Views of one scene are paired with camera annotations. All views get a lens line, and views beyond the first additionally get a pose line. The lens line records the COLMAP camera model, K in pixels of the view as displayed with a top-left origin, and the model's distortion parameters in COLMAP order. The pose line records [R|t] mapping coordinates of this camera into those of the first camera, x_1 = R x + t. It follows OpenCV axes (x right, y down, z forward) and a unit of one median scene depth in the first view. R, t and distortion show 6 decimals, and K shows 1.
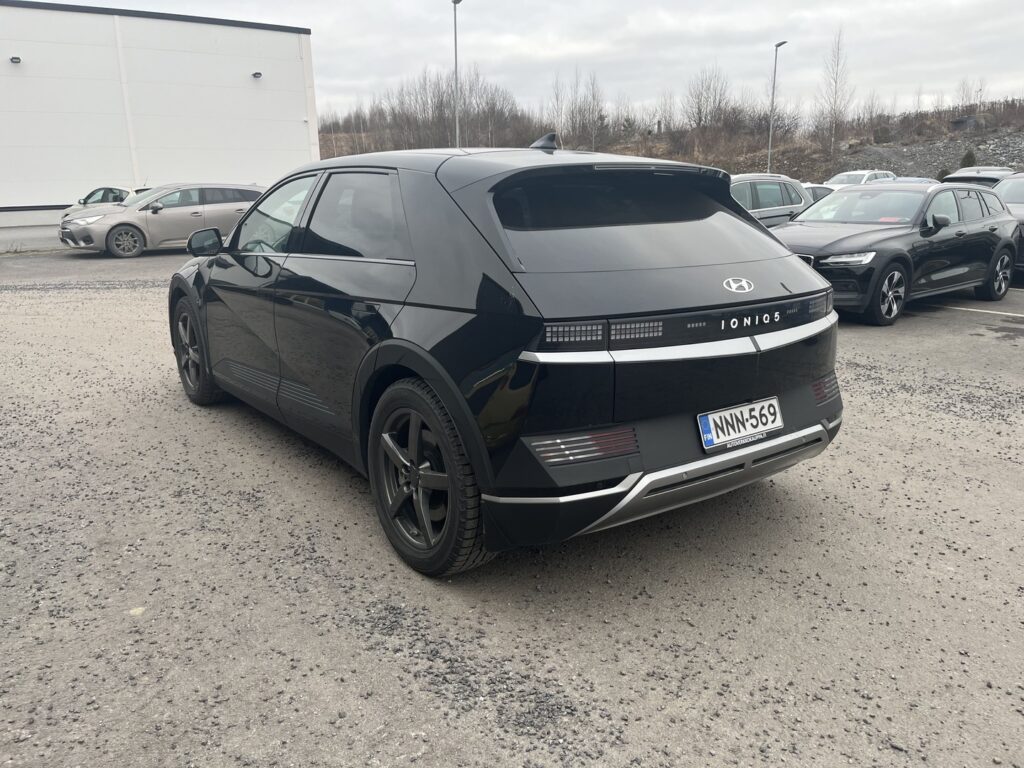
lens RADIAL K [[876.5, 0, 512.0], [0, 876.5, 384.0], [0, 0, 1]] dist [0.096702, 0.001779]
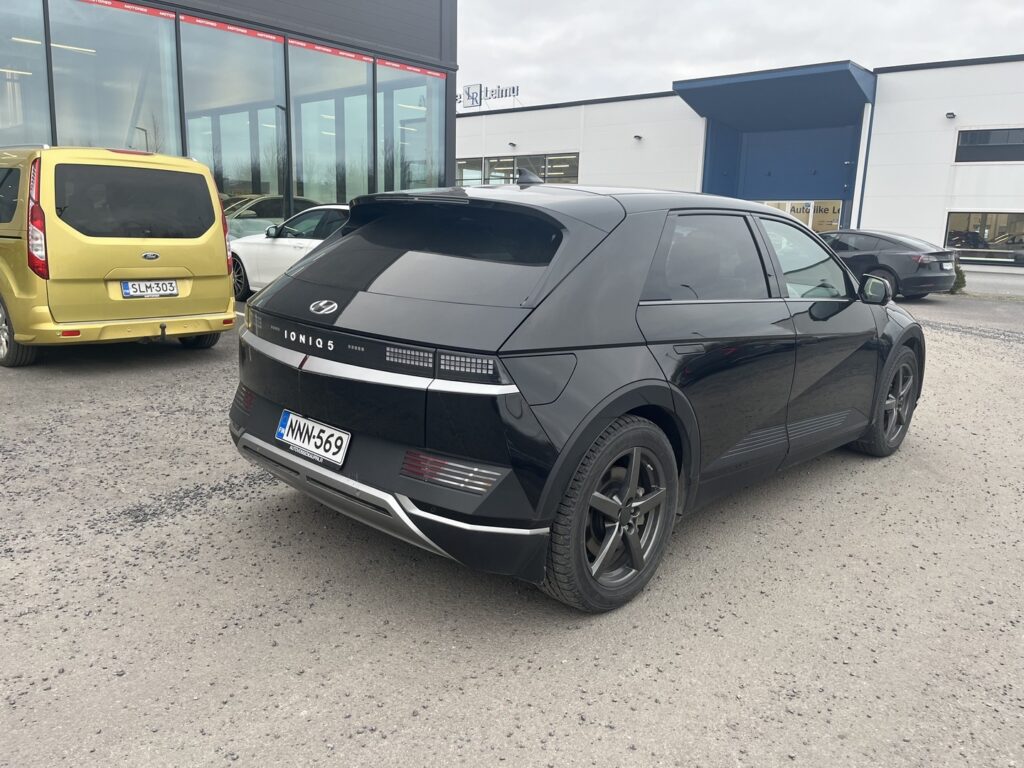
lens RADIAL K [[773.8, 0, 512.0], [0, 773.8, 384.0], [0, 0, 1]] dist [0.078081, -0.108840]
pose [[0.119087, 0.184295, -0.975630, 1.185850], [-0.282015, 0.948430, 0.144733, -0.219241], [0.951990, 0.257907, 0.164920, 1.056006]]
